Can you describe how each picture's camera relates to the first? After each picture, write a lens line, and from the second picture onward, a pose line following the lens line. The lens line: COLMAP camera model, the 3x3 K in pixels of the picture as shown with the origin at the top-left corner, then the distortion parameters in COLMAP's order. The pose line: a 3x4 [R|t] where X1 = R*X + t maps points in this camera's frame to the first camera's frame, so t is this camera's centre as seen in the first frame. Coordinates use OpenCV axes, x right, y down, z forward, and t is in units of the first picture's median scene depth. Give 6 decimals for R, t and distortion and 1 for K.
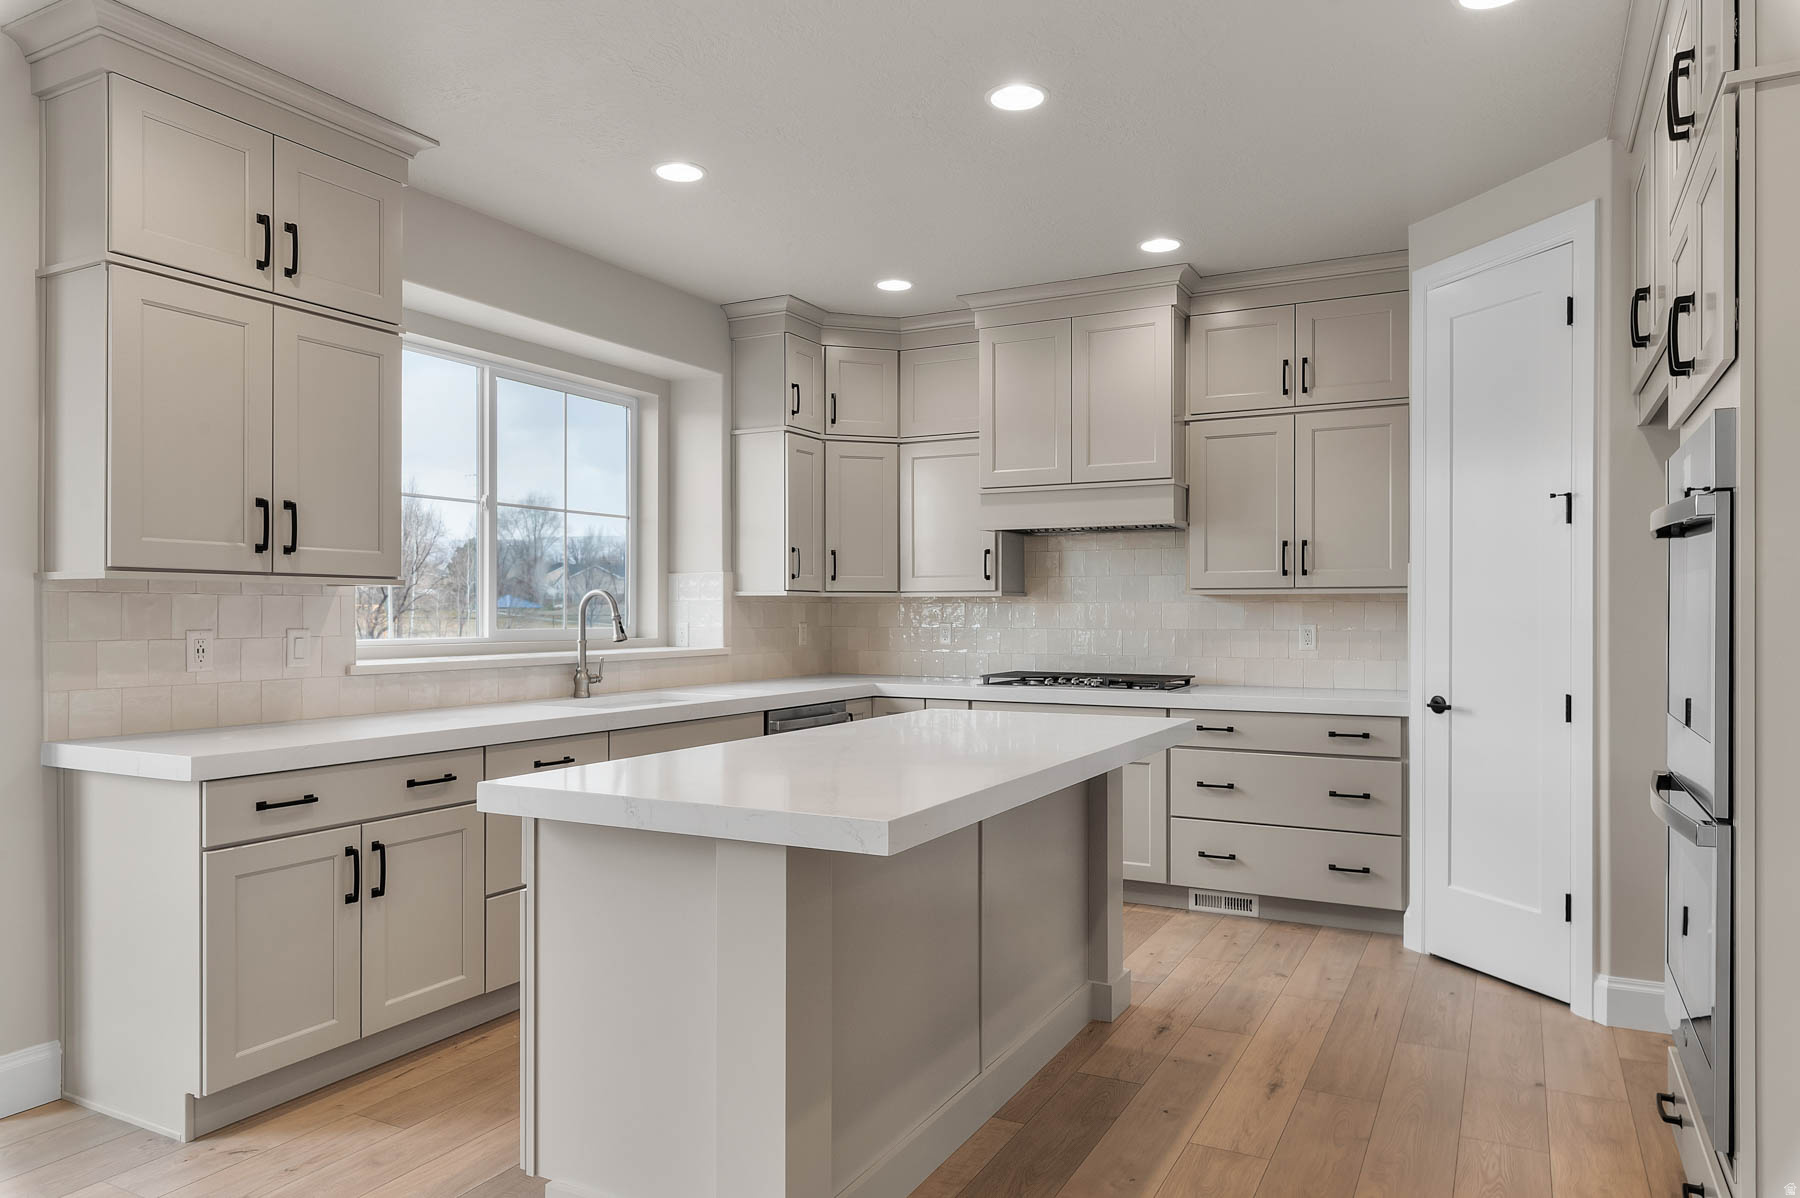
lens RADIAL K [[1165.2, 0, 903.4], [0, 1165.2, 615.4], [0, 0, 1]] dist [-0.001348, 0.000522]
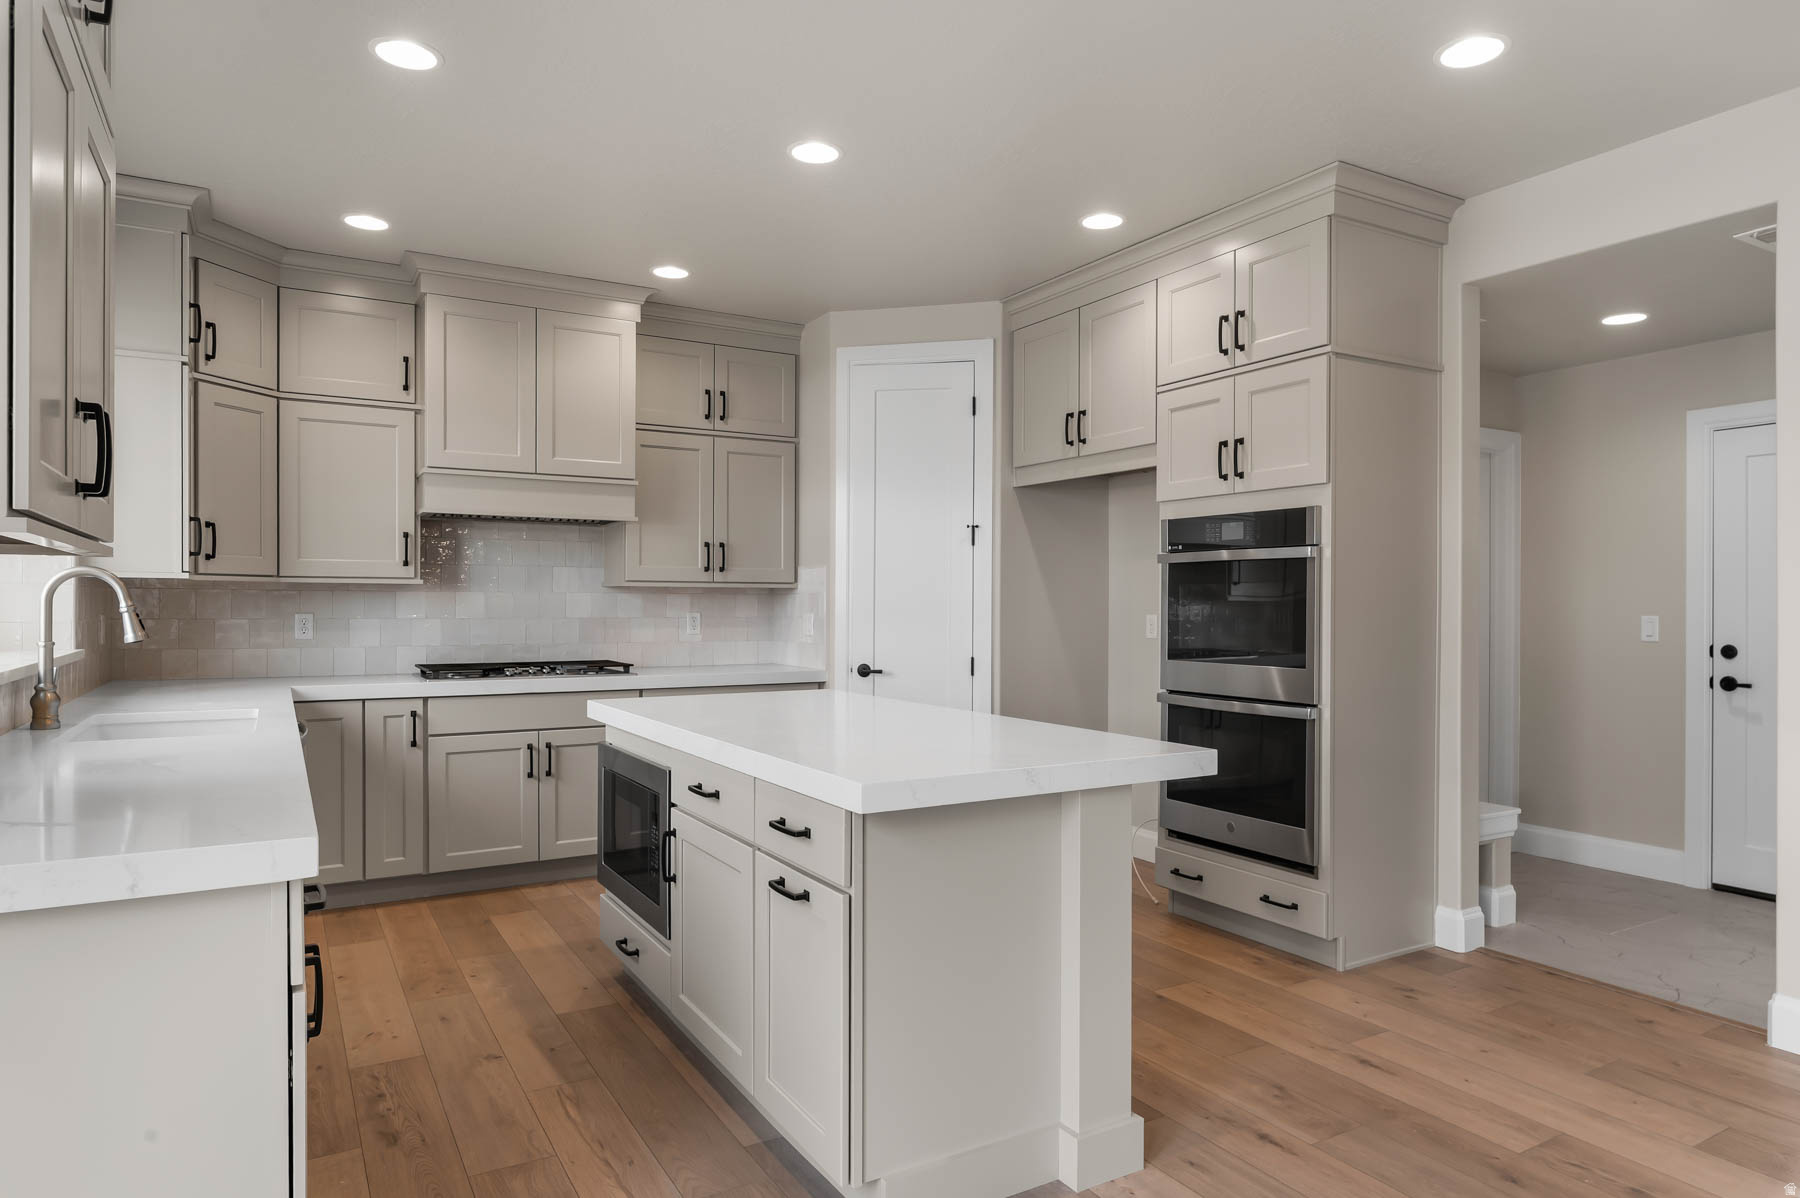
lens RADIAL K [[1079.2, 0, 902.0], [0, 1079.2, 623.8], [0, 0, 1]] dist [-0.002013, -0.000211]
pose [[0.522450, -0.014063, 0.852554, -0.505862], [-0.001455, 0.999848, 0.017384, -0.000356], [-0.852669, -0.010323, 0.522350, 0.250851]]
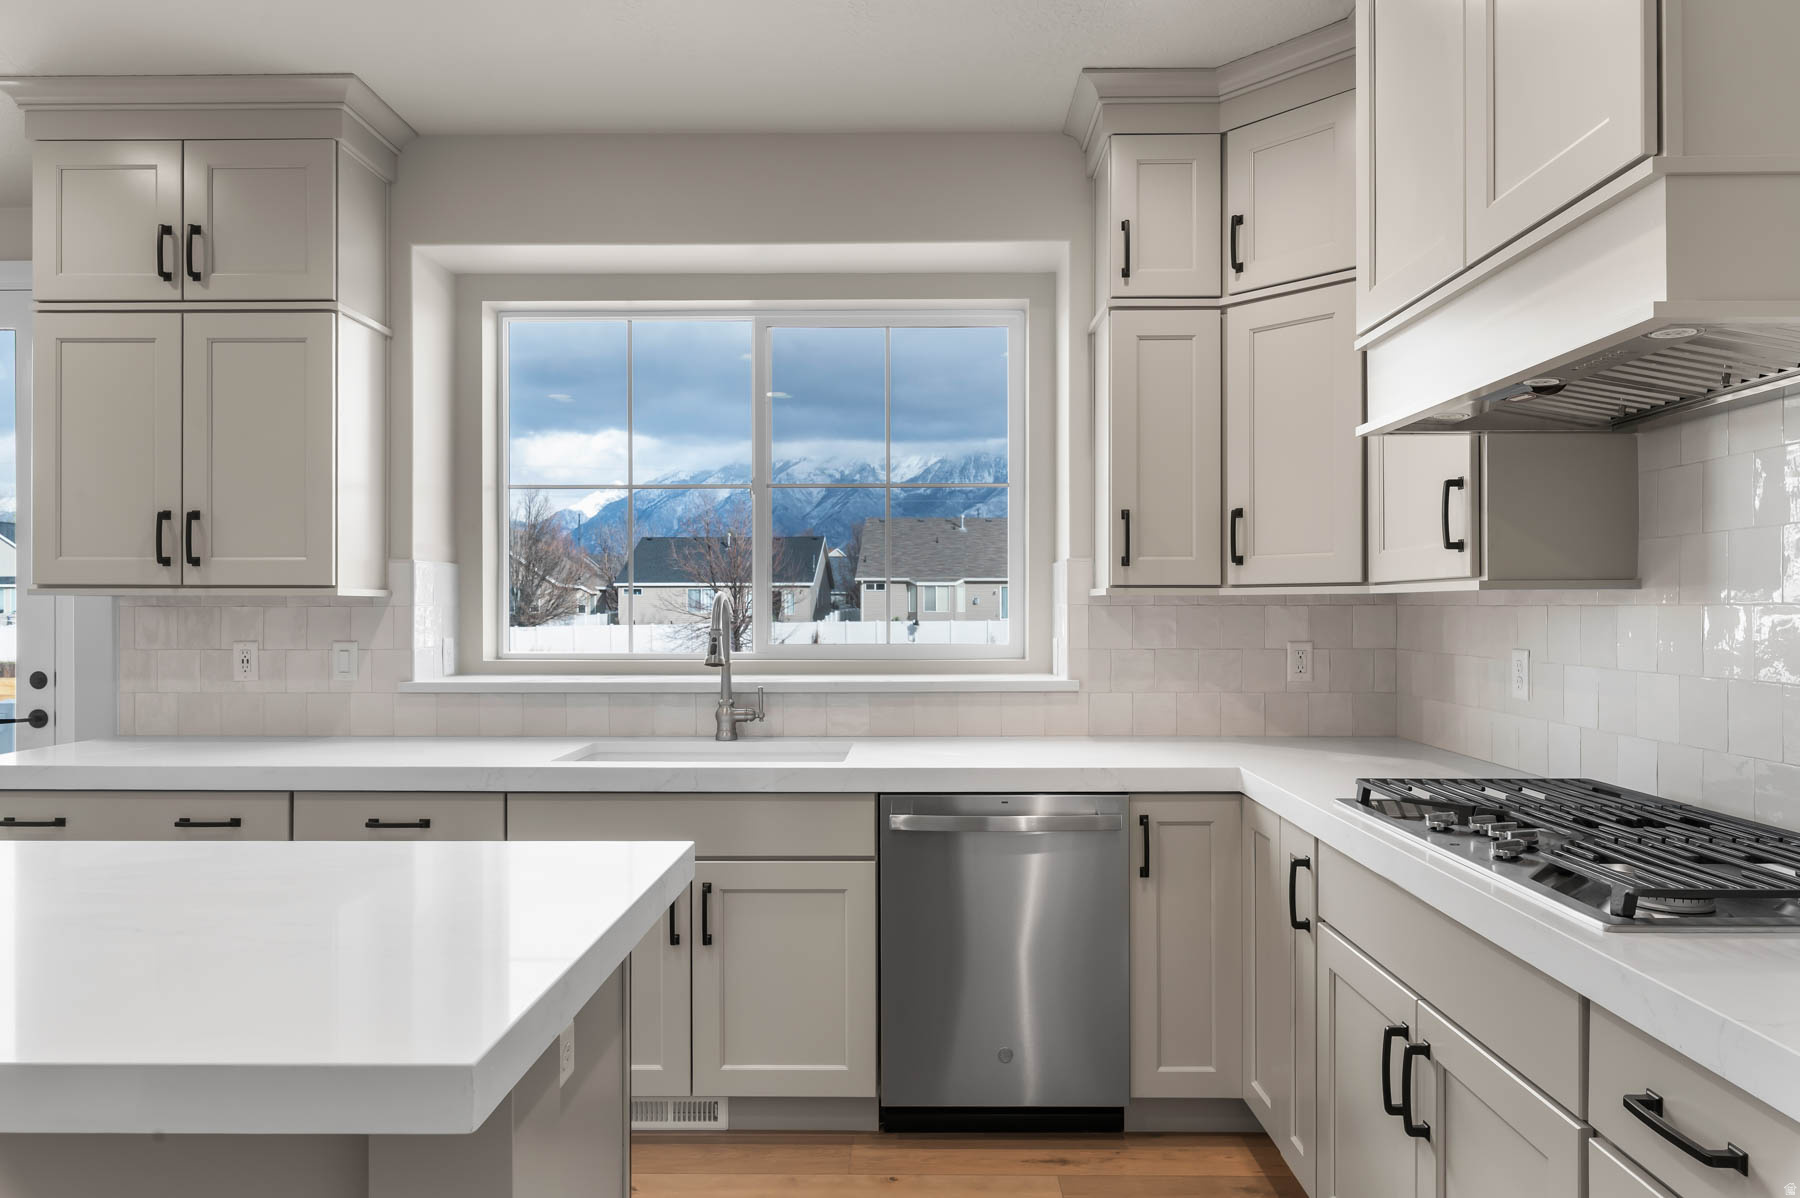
lens RADIAL K [[1164.9, 0, 900.0], [0, 1164.9, 599.0], [0, 0, 1]] dist [0.000047, 0.000115]
pose [[0.455998, -0.008111, -0.889944, 0.397341], [-0.000971, 0.999953, -0.009611, -0.010664], [0.889980, 0.005246, 0.455969, 0.713348]]
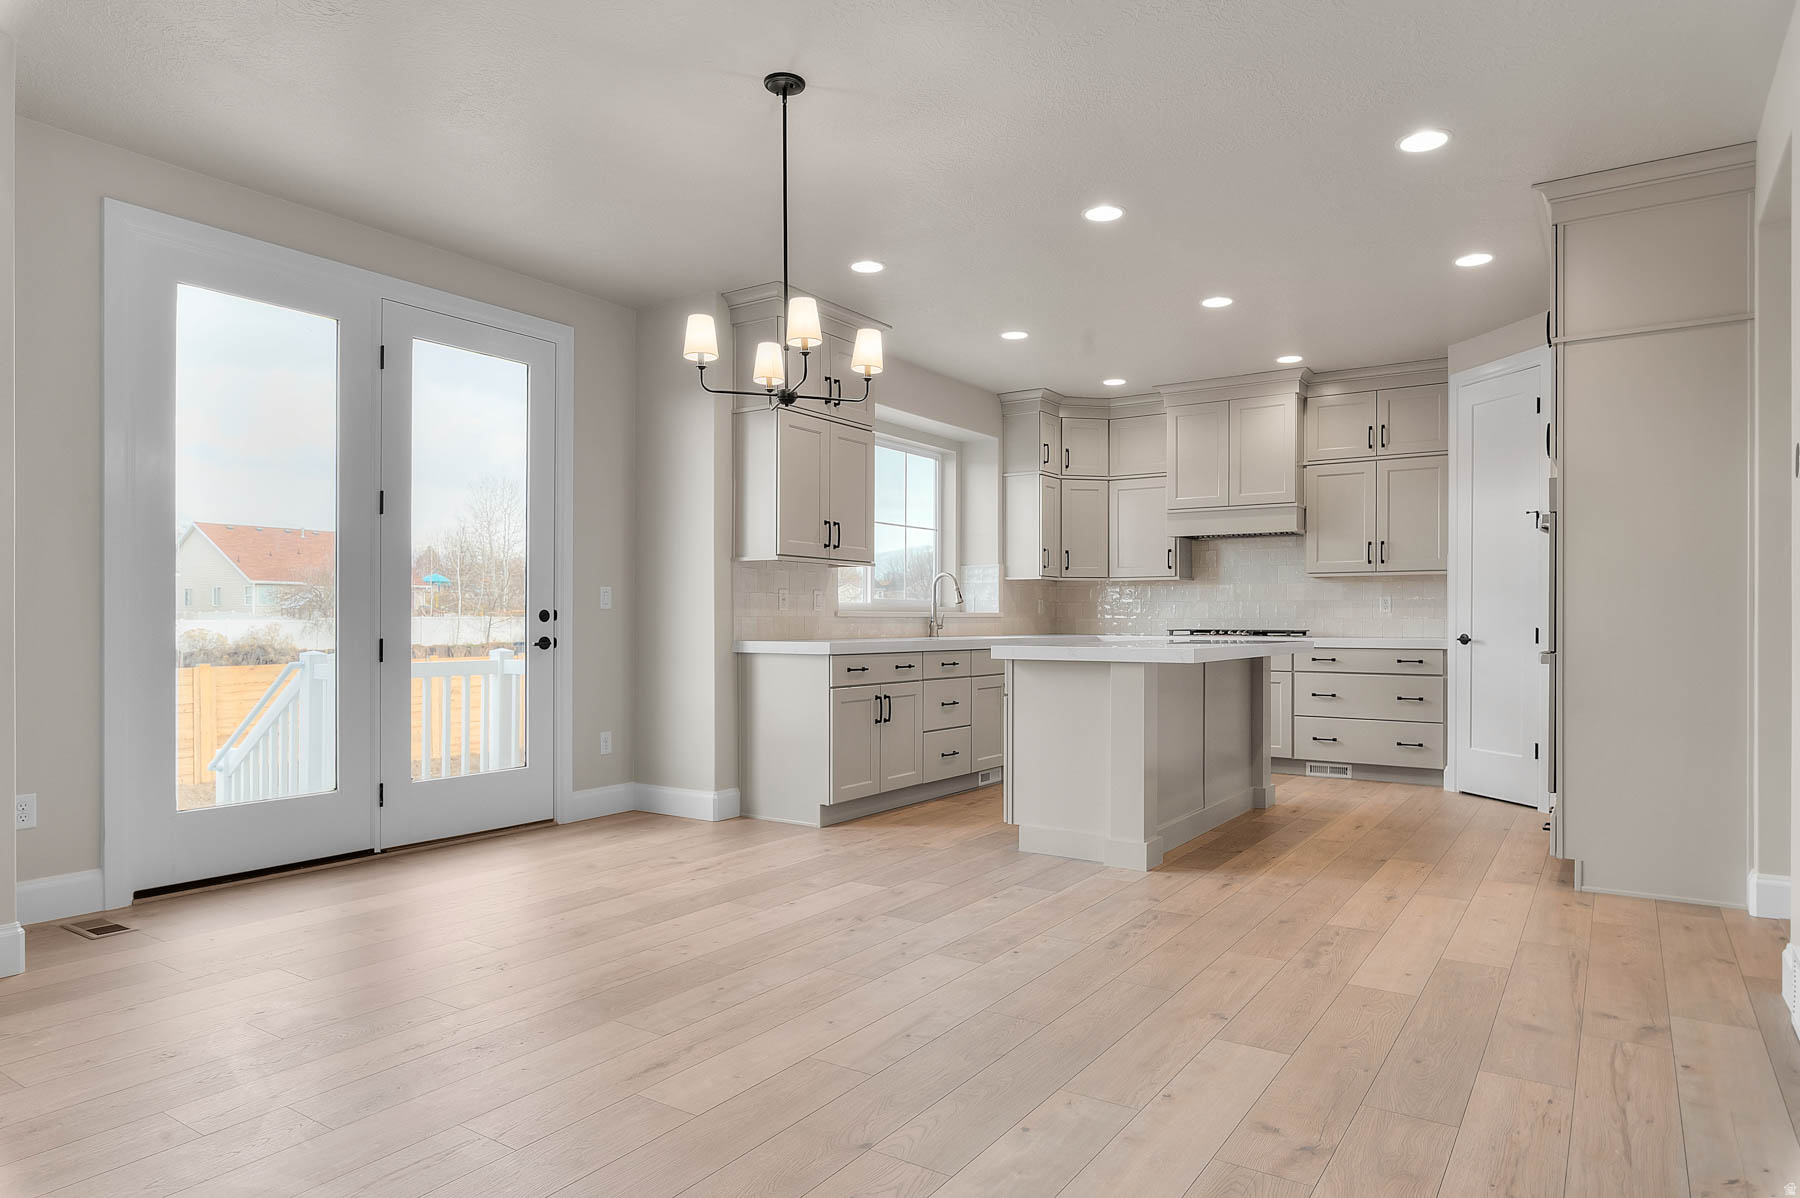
lens RADIAL K [[1079.2, 0, 902.0], [0, 1079.2, 623.8], [0, 0, 1]] dist [-0.002013, -0.000211]
pose [[0.994649, 0.001852, -0.103294, -0.148552], [-0.001668, 0.999997, 0.001867, 0.044765], [0.103297, -0.001685, 0.994649, -0.509585]]
